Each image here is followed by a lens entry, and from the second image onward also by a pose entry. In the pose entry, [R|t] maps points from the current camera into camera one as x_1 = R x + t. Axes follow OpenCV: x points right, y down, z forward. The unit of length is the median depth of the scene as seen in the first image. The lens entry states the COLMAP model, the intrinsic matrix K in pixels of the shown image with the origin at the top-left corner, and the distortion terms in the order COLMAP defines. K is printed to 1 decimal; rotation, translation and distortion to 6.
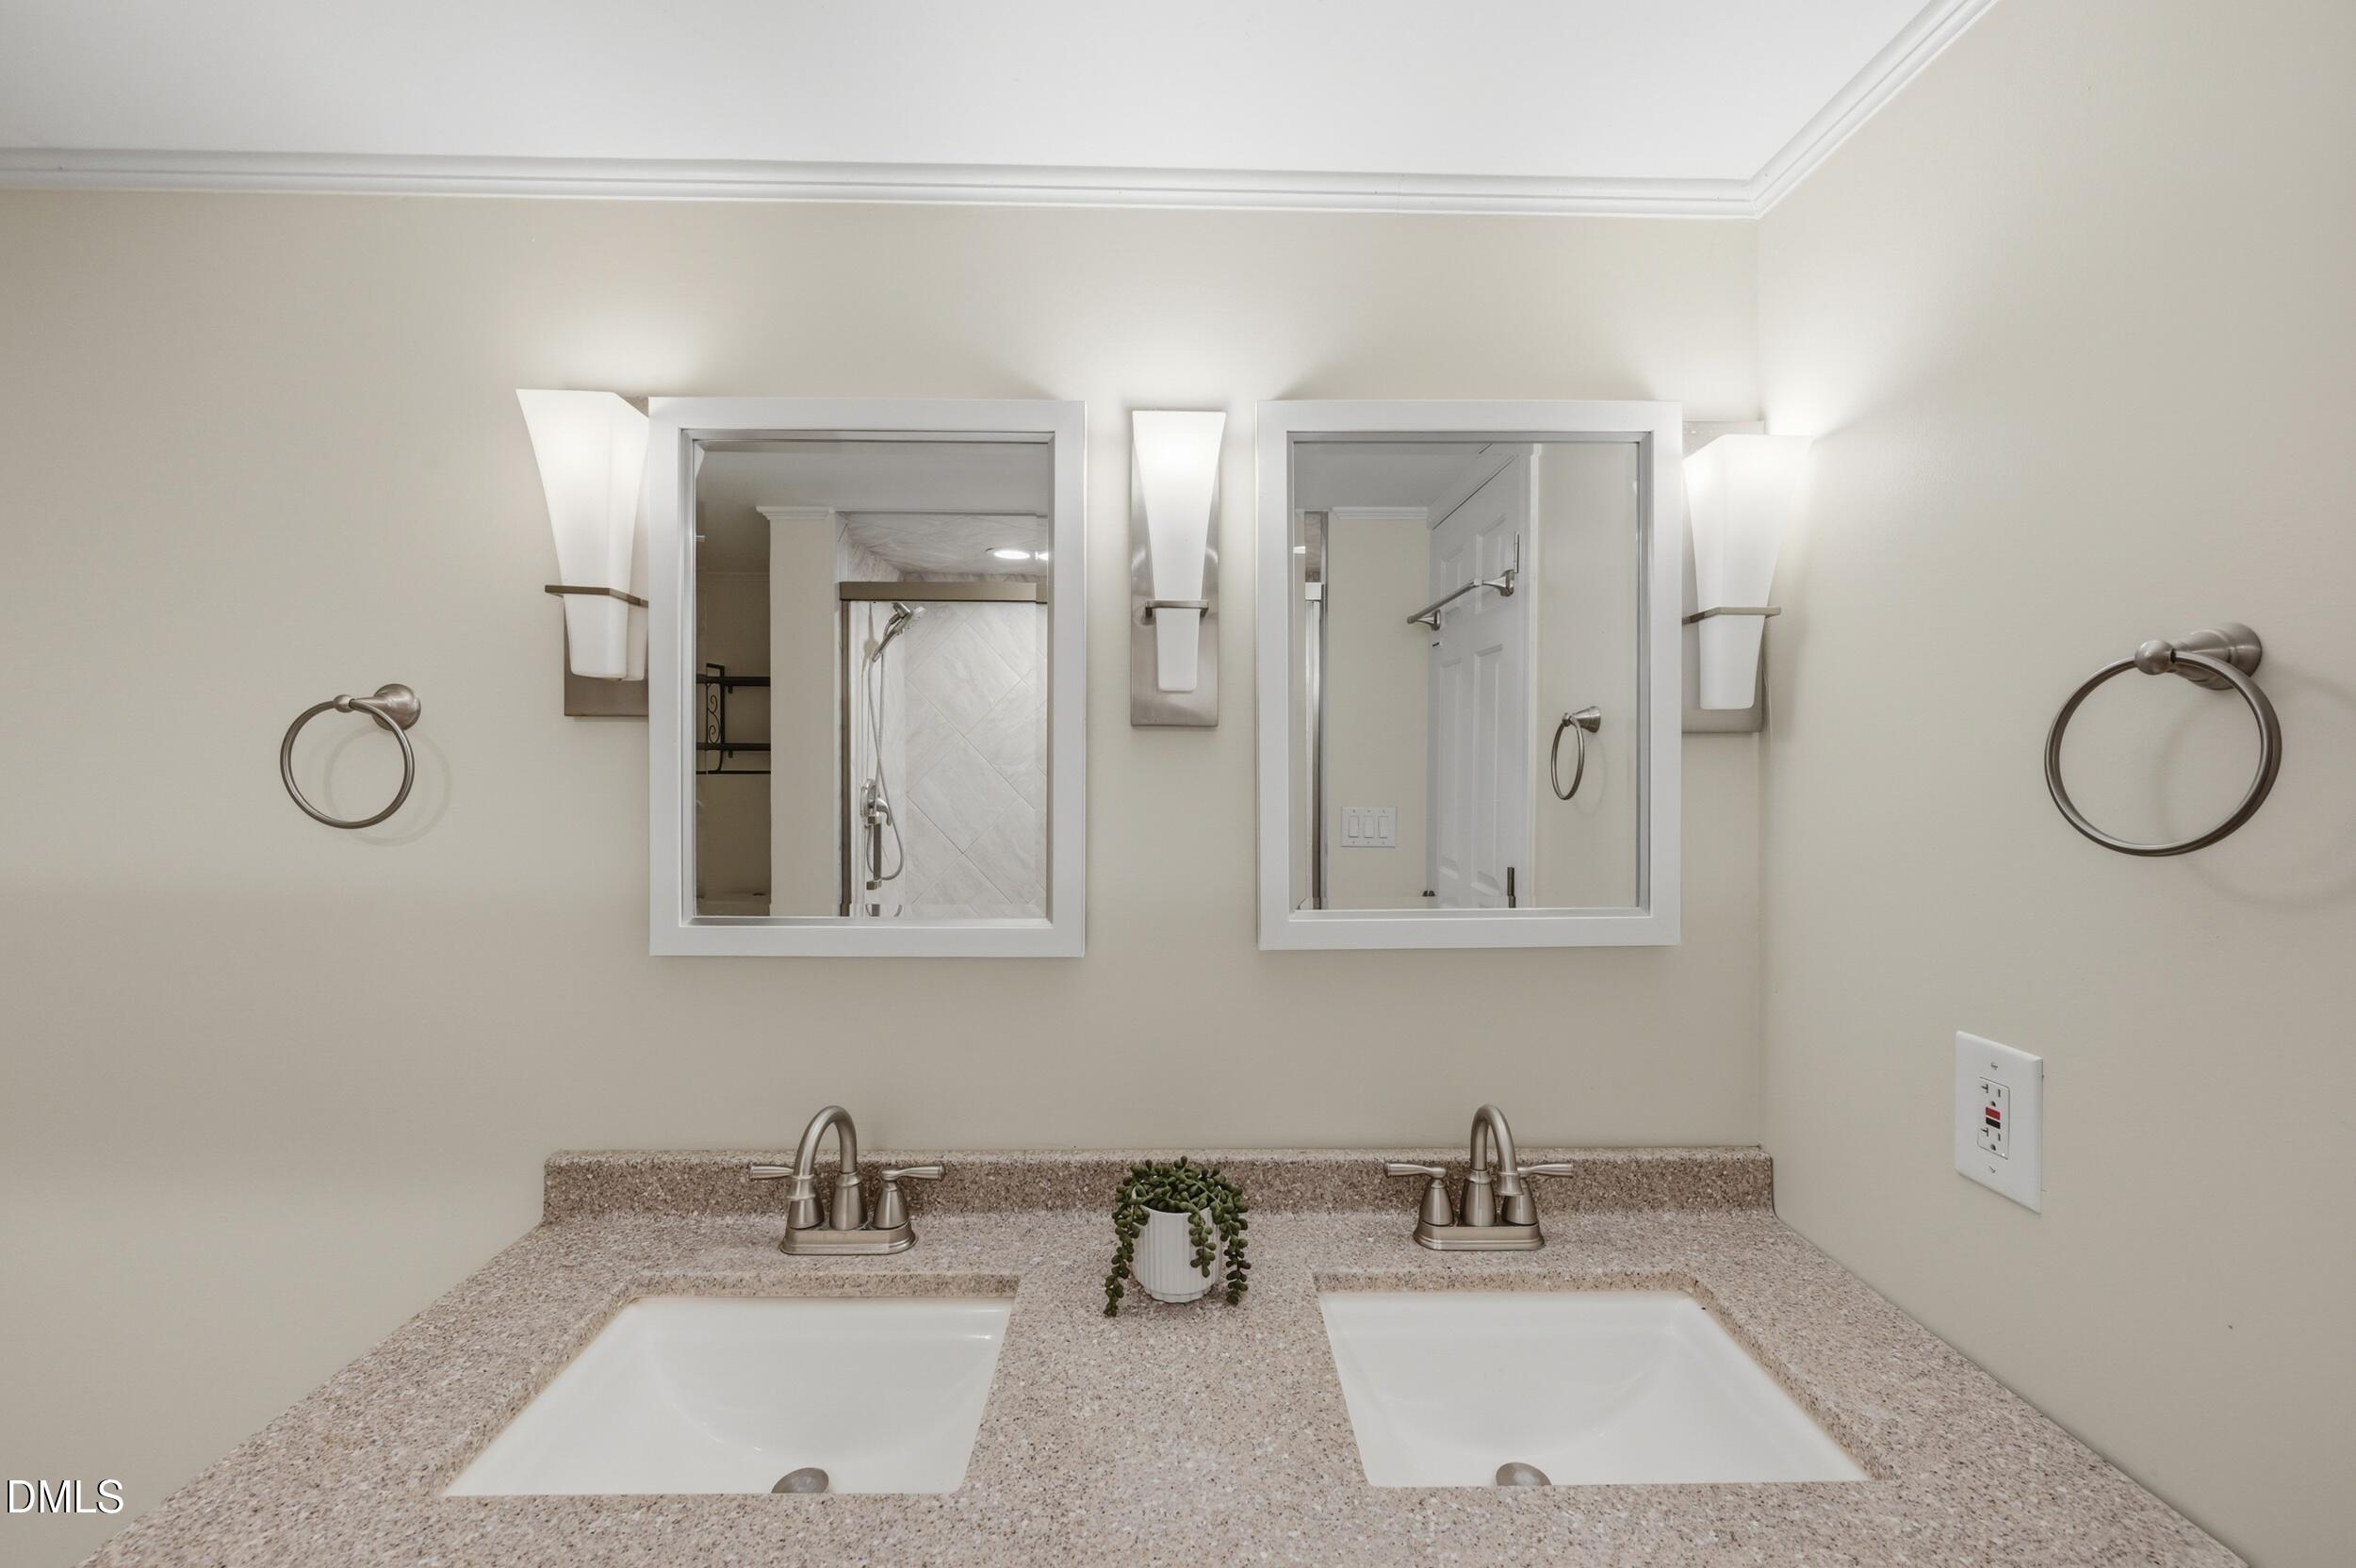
lens RADIAL K [[857.9, 0, 1178.0], [0, 857.9, 784.0], [0, 0, 1]] dist [-0.036978, -0.000161]
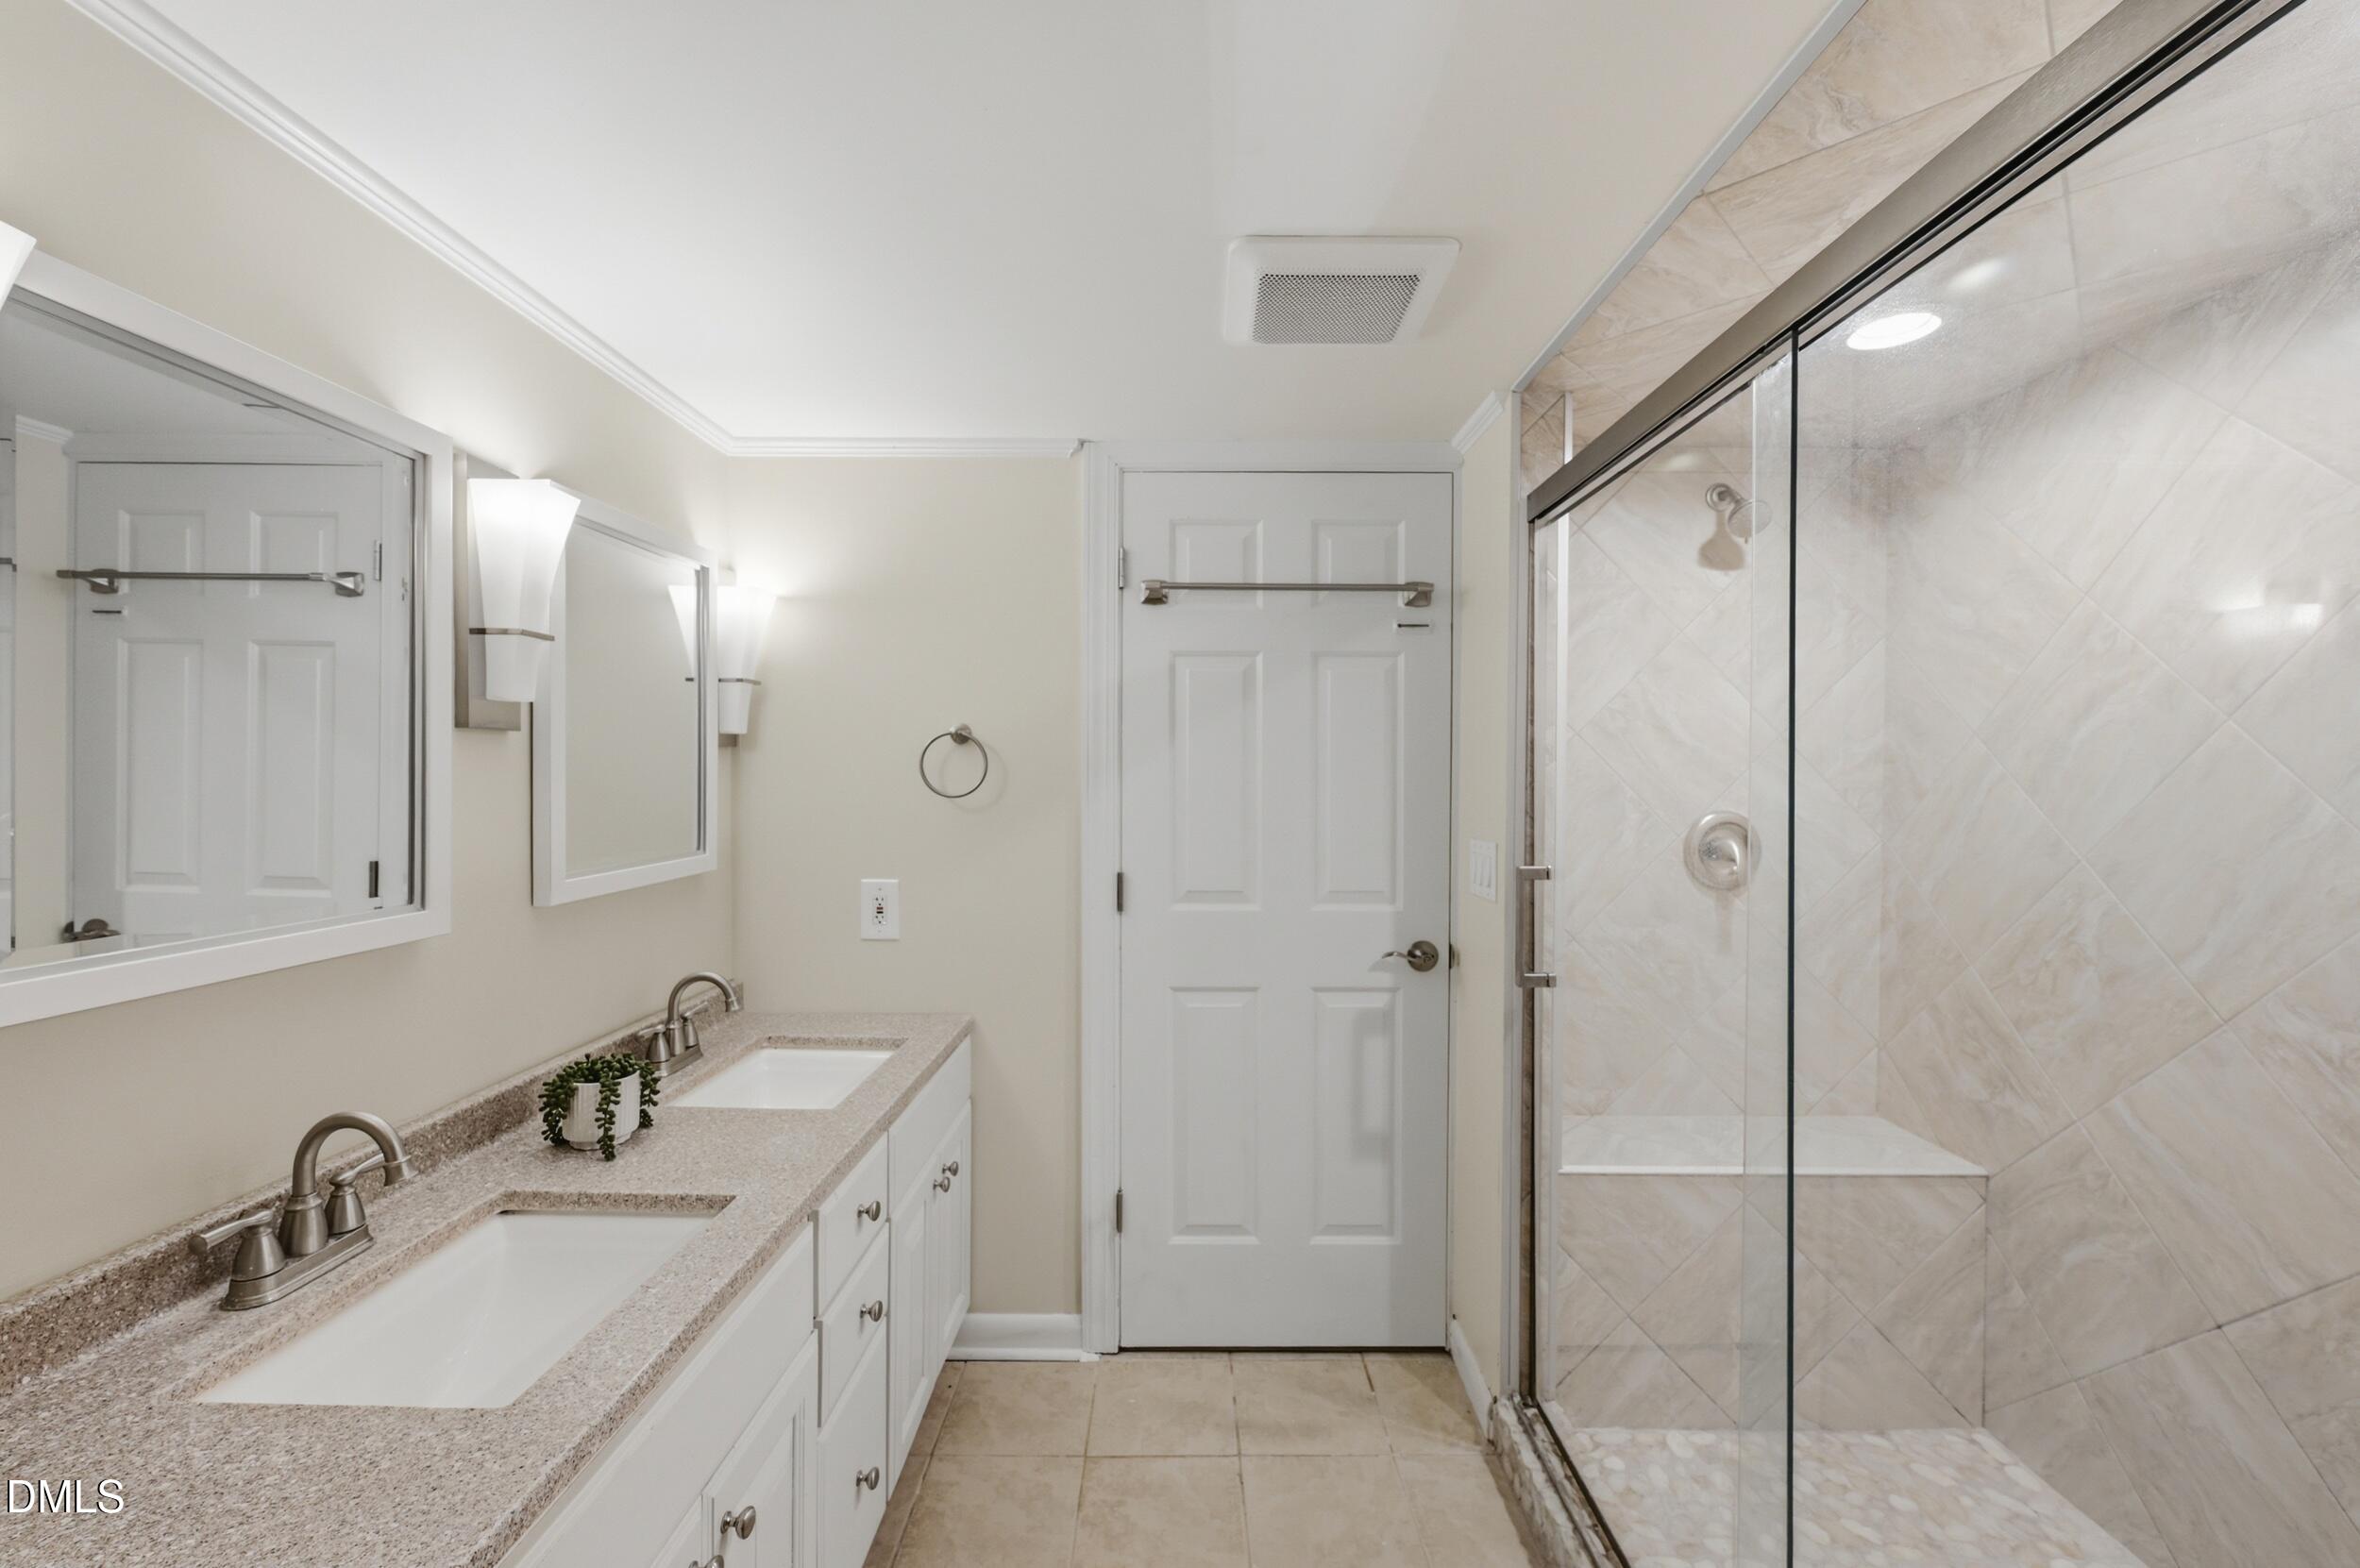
lens RADIAL K [[1061.8, 0, 1193.5], [0, 1061.8, 775.2], [0, 0, 1]] dist [-0.001878, -0.000557]
pose [[0.025375, -0.001588, 0.999677, -1.472958], [0.011130, 0.999937, 0.001306, 0.004751], [-0.999616, 0.011093, 0.025391, -0.018000]]
